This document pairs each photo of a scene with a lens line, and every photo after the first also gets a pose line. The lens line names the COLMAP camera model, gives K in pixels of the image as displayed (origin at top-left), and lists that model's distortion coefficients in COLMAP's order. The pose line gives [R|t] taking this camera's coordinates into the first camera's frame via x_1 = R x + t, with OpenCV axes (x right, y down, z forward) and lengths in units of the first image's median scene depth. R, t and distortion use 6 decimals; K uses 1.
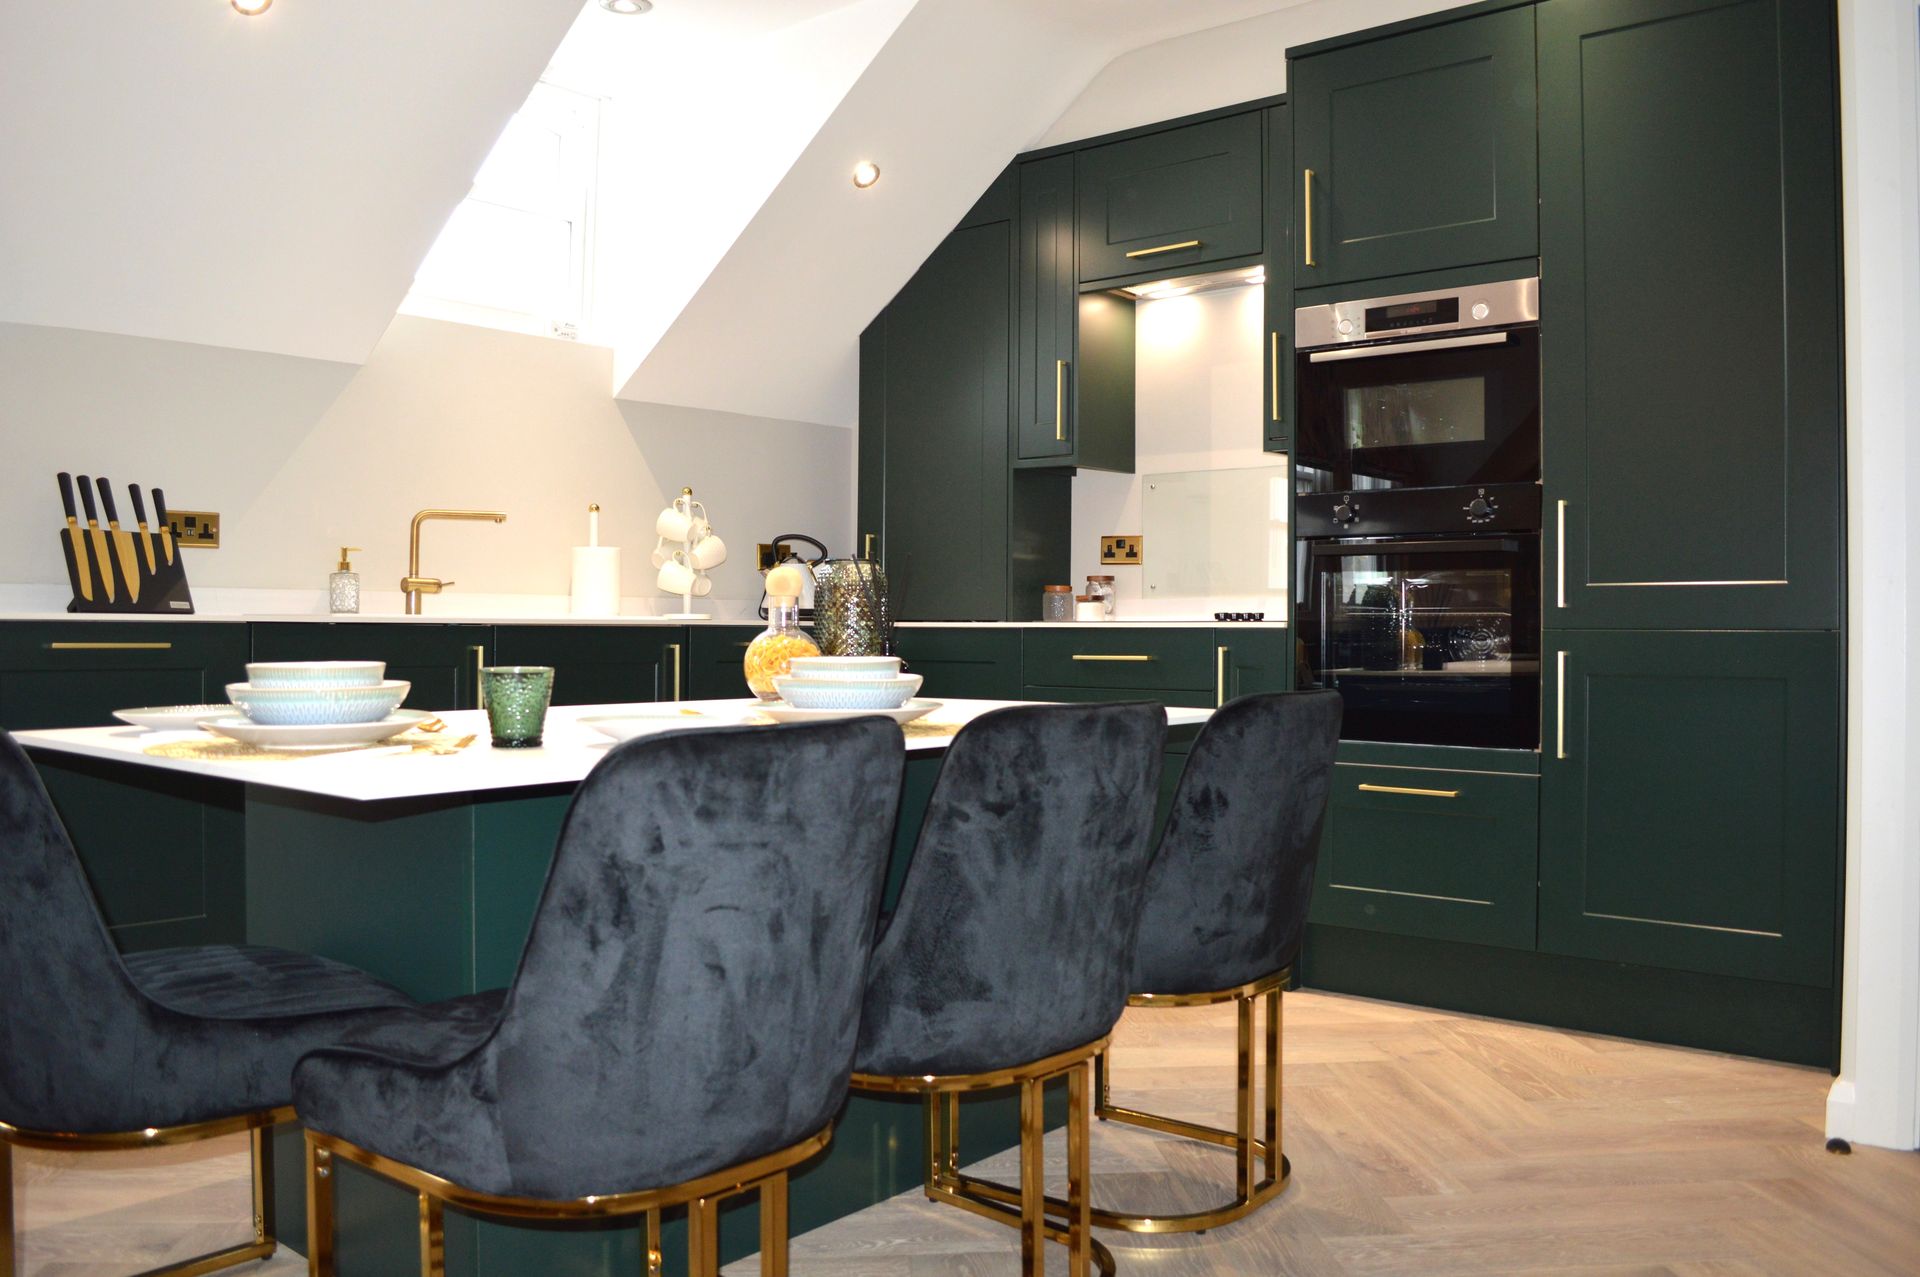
lens RADIAL K [[1526.6, 0, 960.0], [0, 1526.6, 630.1], [0, 0, 1]] dist [-0.082151, 0.011133]
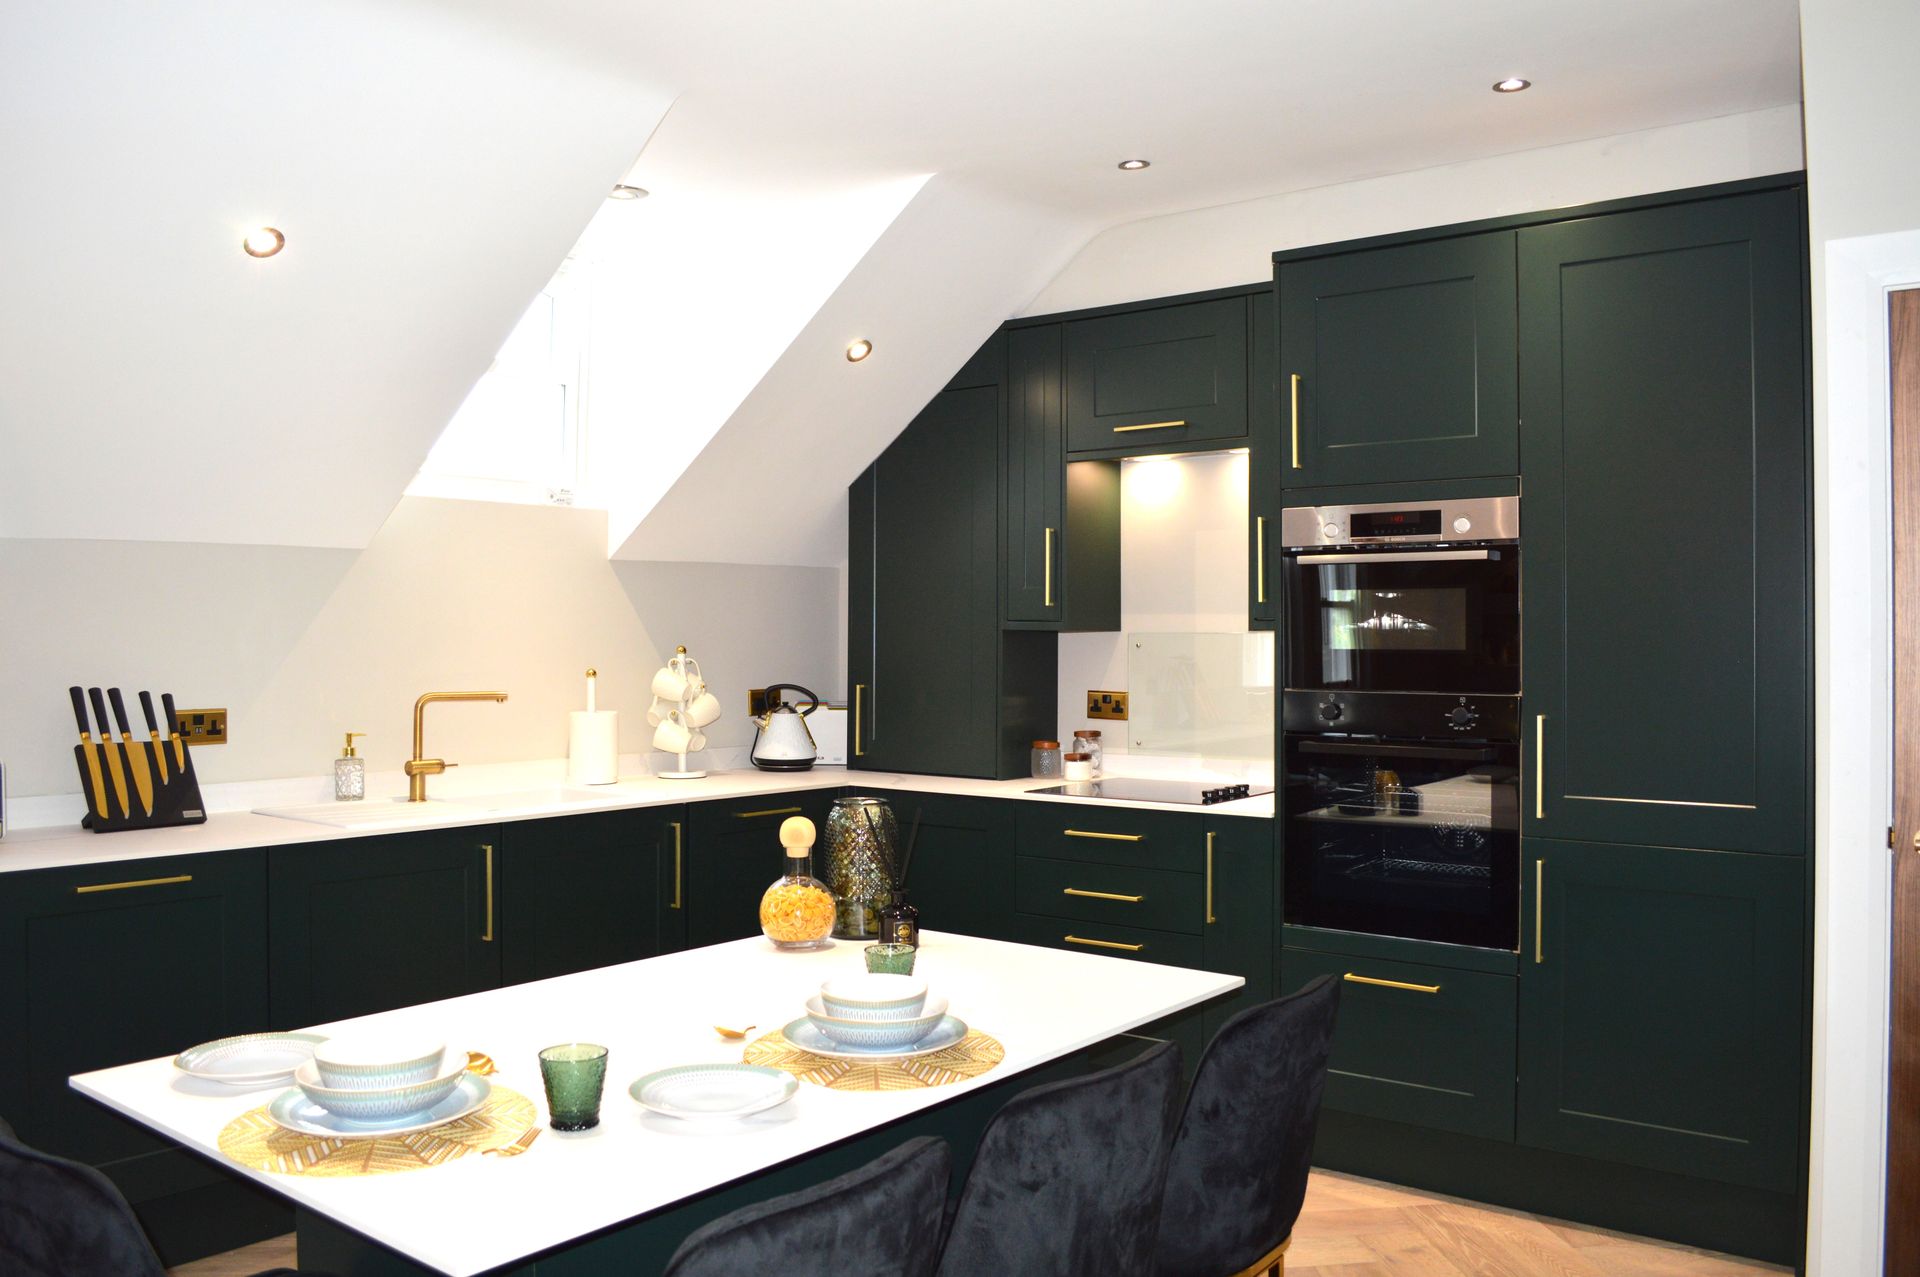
lens RADIAL K [[1526.6, 0, 960.0], [0, 1526.6, 630.1], [0, 0, 1]] dist [-0.082151, 0.011133]
pose [[0.999684, -0.003918, 0.024835, -0.021463], [0.004061, 0.999976, -0.005691, -0.114016], [-0.024813, 0.005790, 0.999675, -0.024736]]
